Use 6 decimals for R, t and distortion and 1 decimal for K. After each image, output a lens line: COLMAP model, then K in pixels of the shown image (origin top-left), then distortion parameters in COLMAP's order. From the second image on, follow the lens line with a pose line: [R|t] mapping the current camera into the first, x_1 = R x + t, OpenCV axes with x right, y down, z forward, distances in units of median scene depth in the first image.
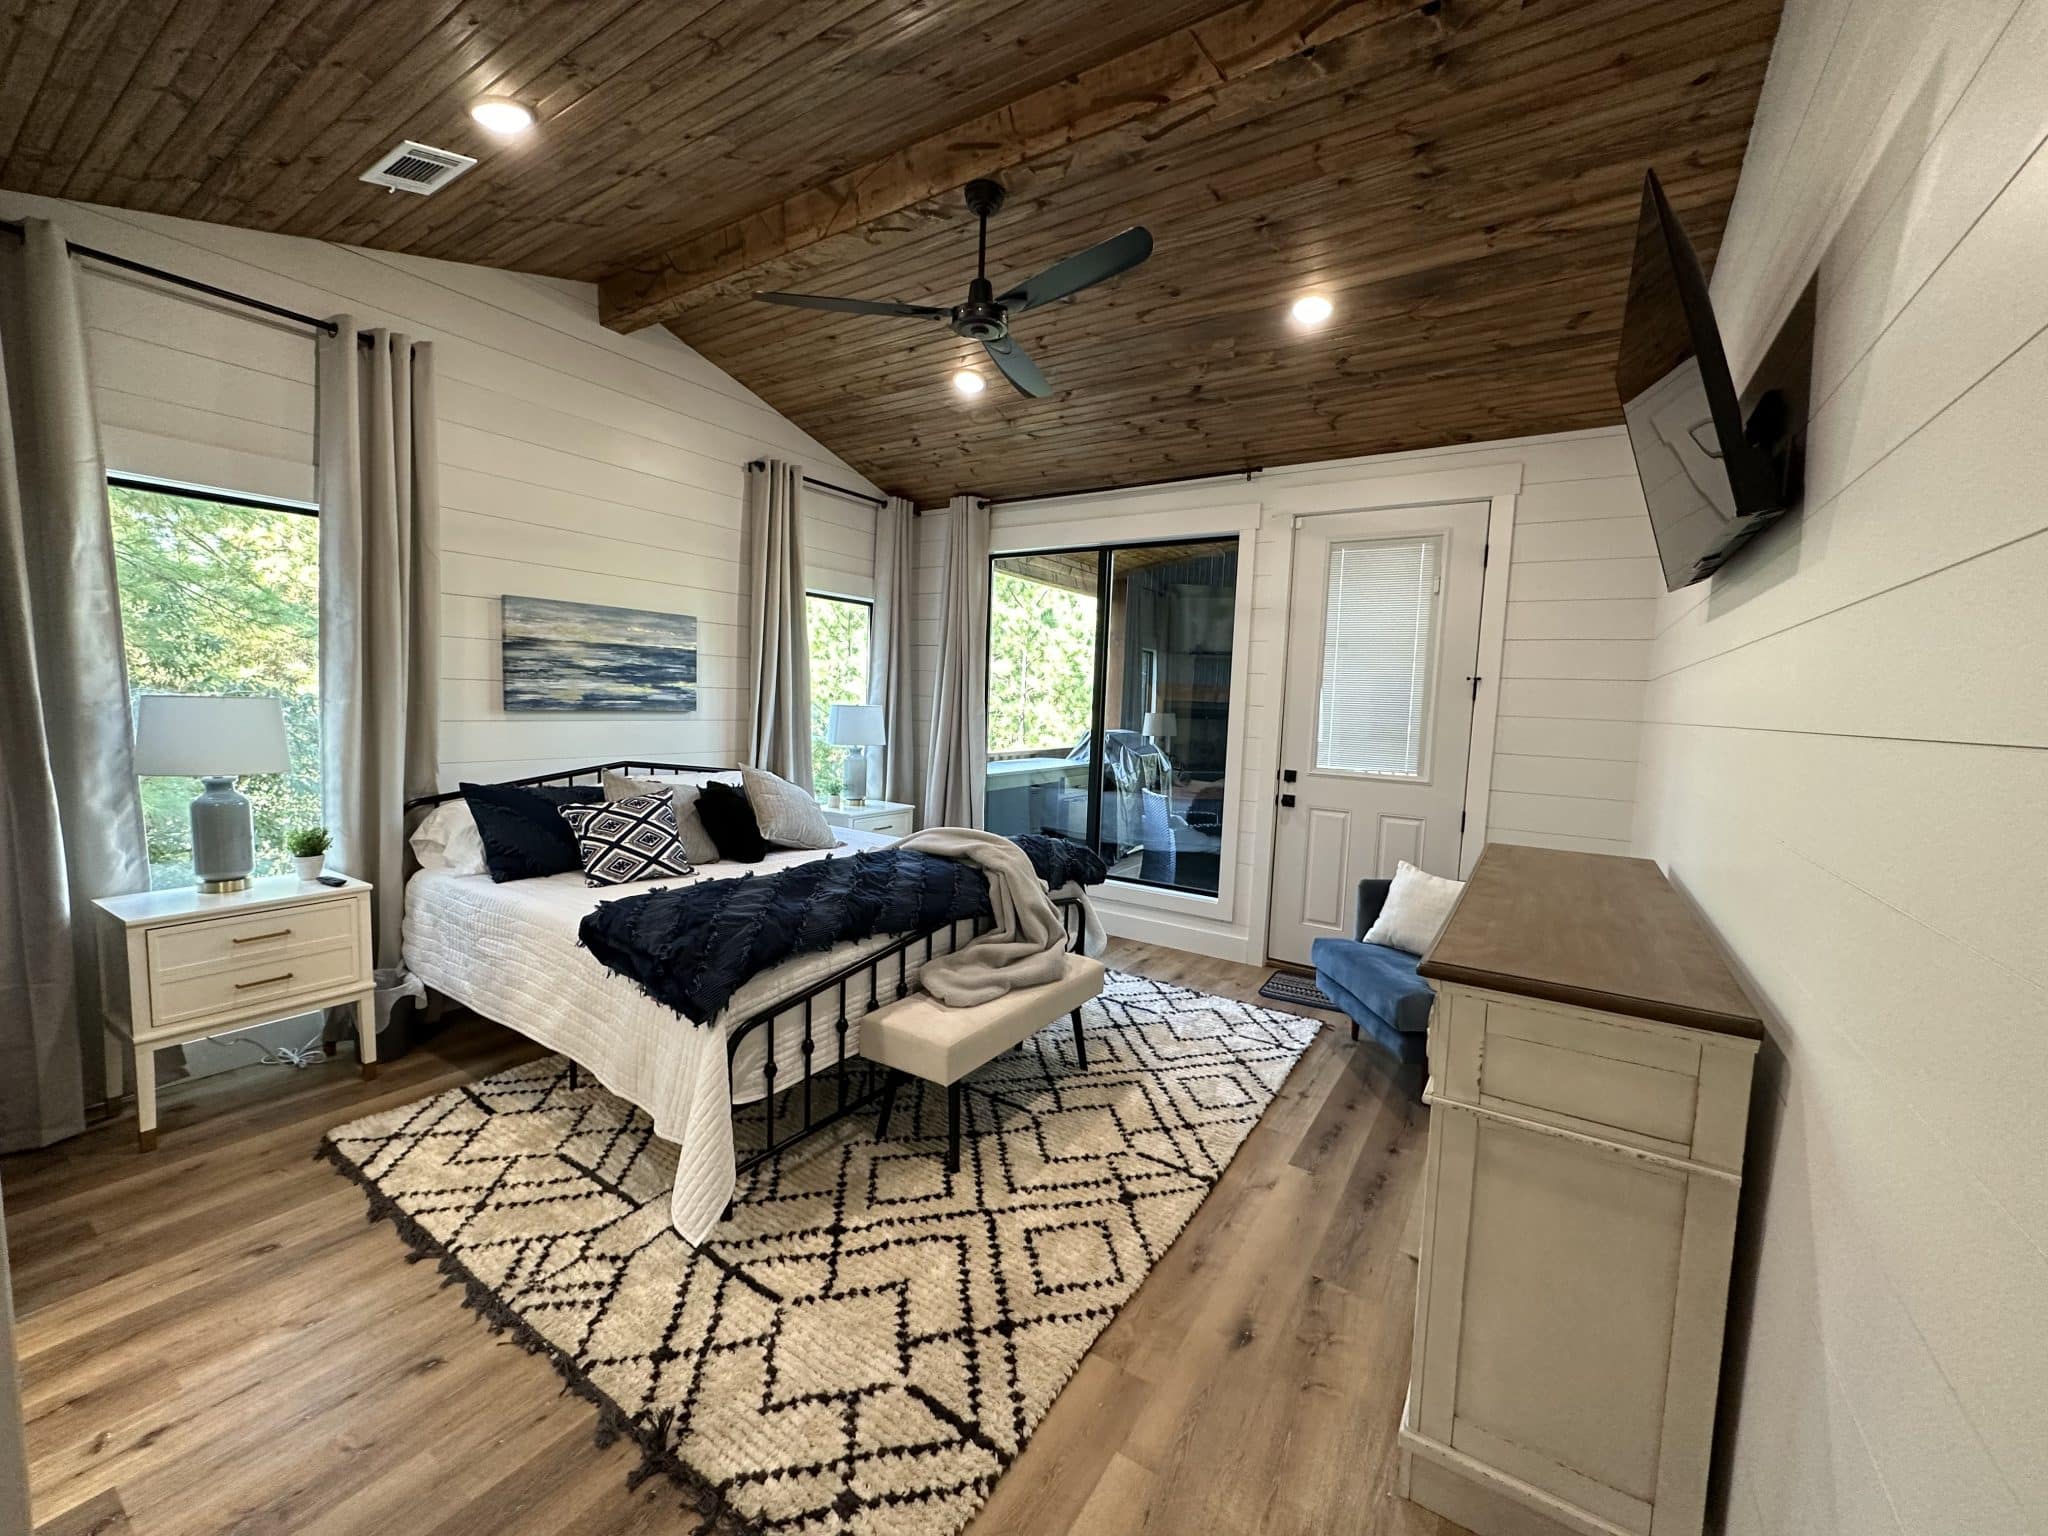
lens RADIAL K [[816.9, 0, 1023.9], [0, 816.9, 764.1], [0, 0, 1]] dist [0.000392, 0.000027]
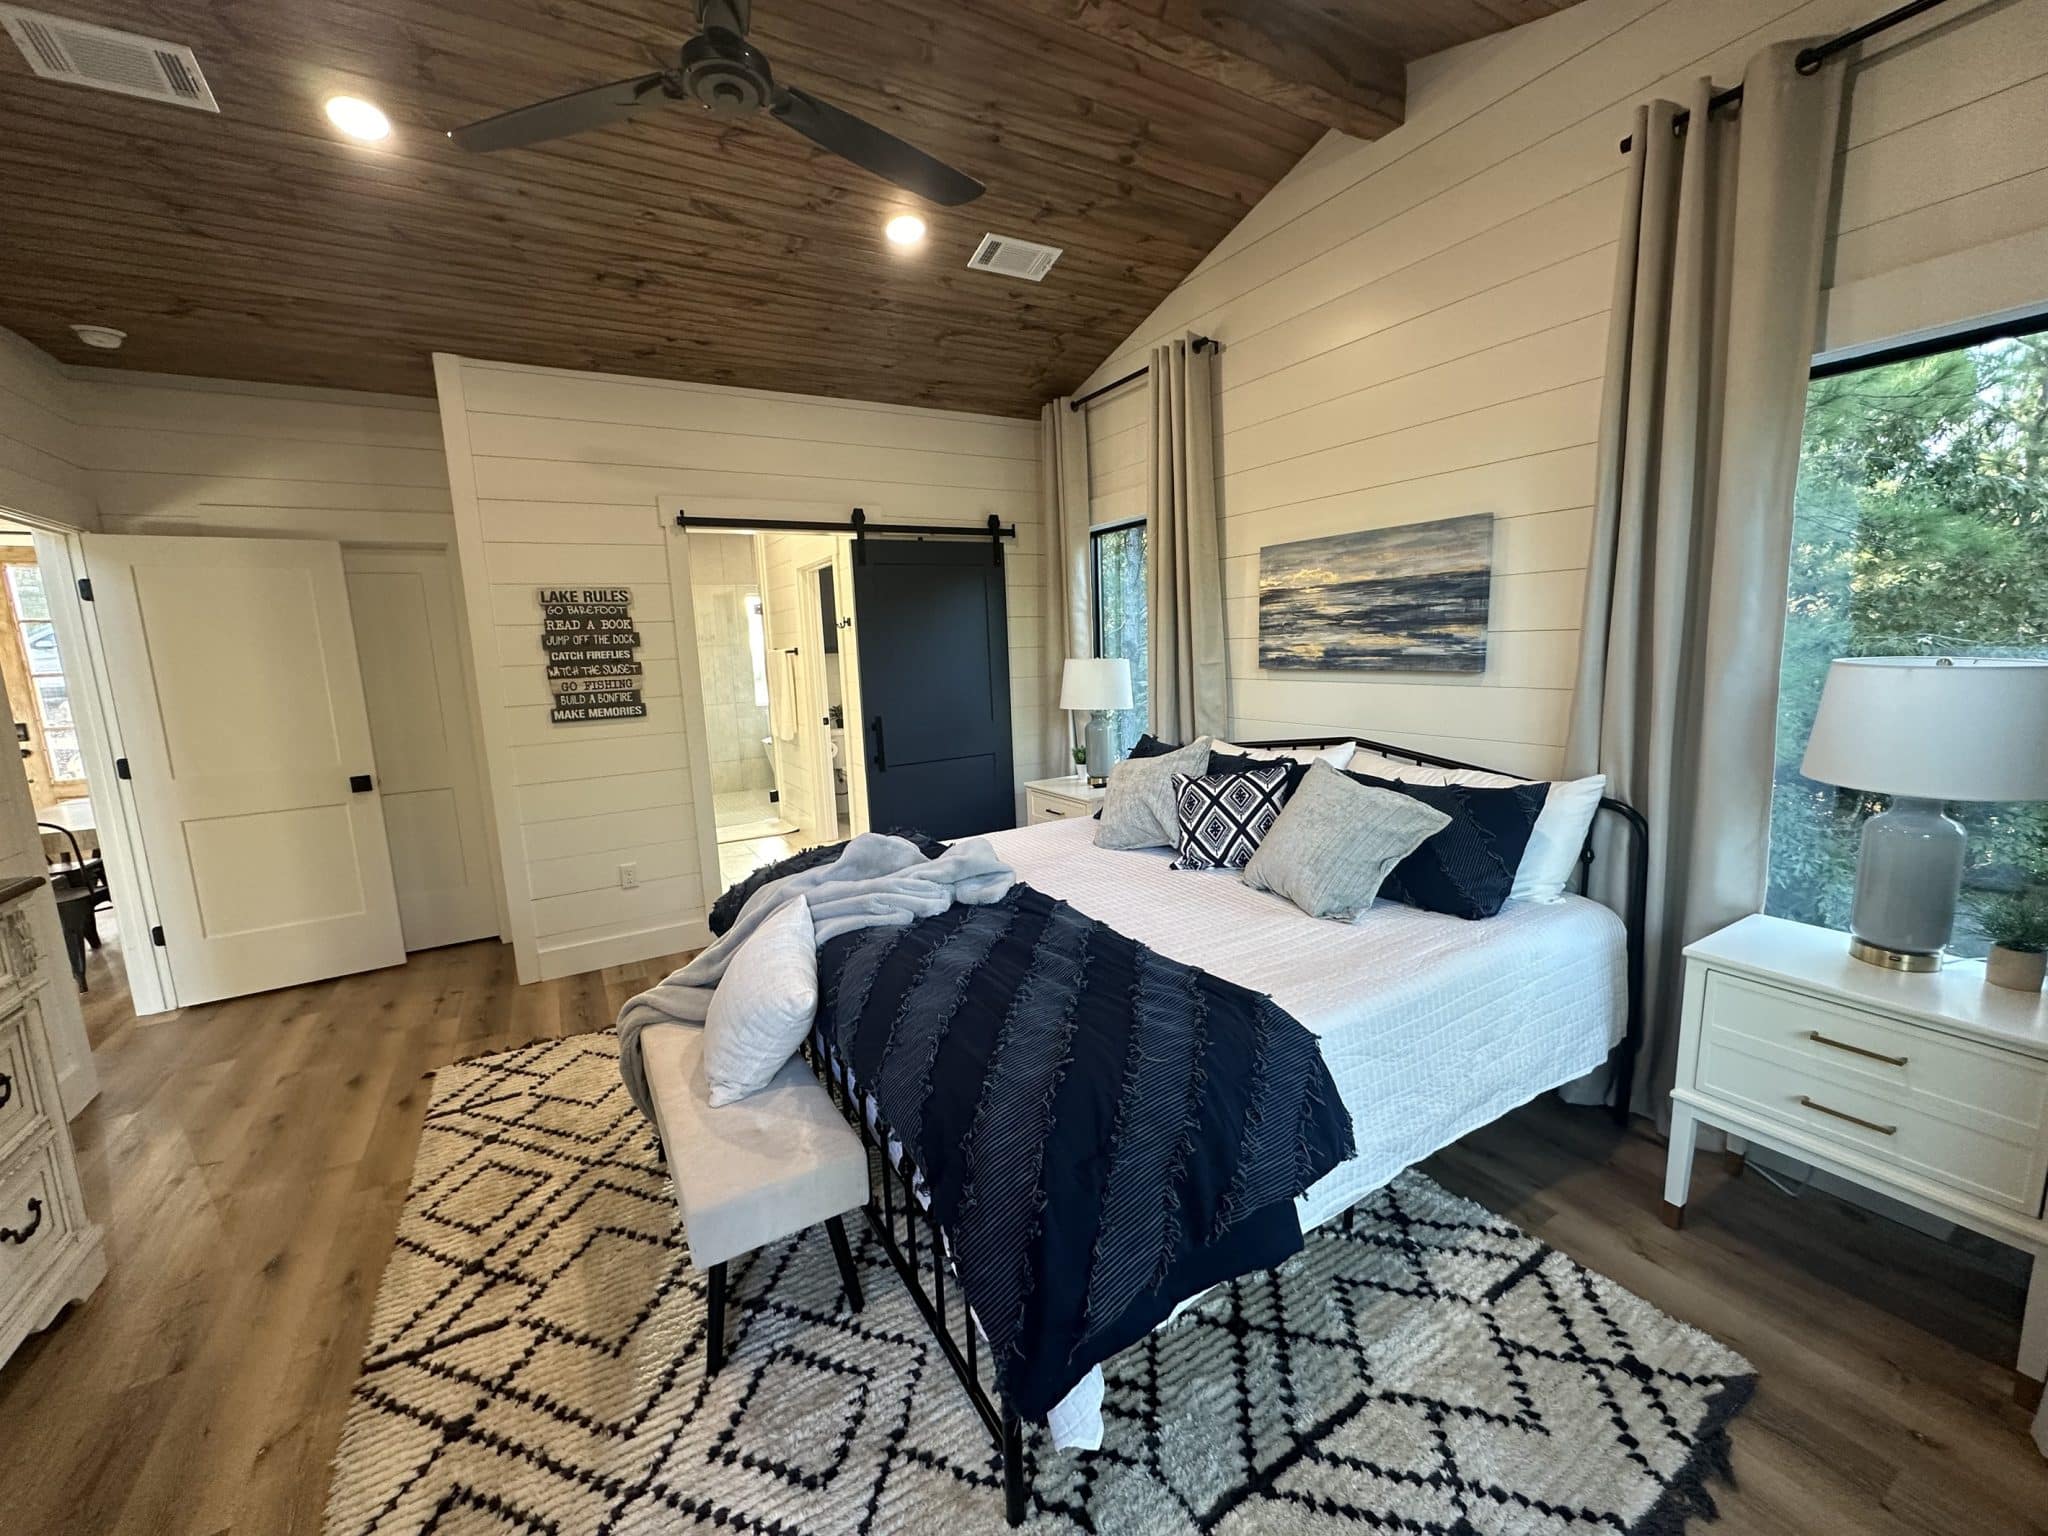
lens RADIAL K [[816.9, 0, 1023.9], [0, 816.9, 764.1], [0, 0, 1]] dist [0.000392, 0.000027]
pose [[-0.448045, 0.124517, -0.885297, 0.354089], [-0.046524, 0.985664, 0.162179, -0.095564], [0.892800, 0.113851, -0.435828, 1.156423]]
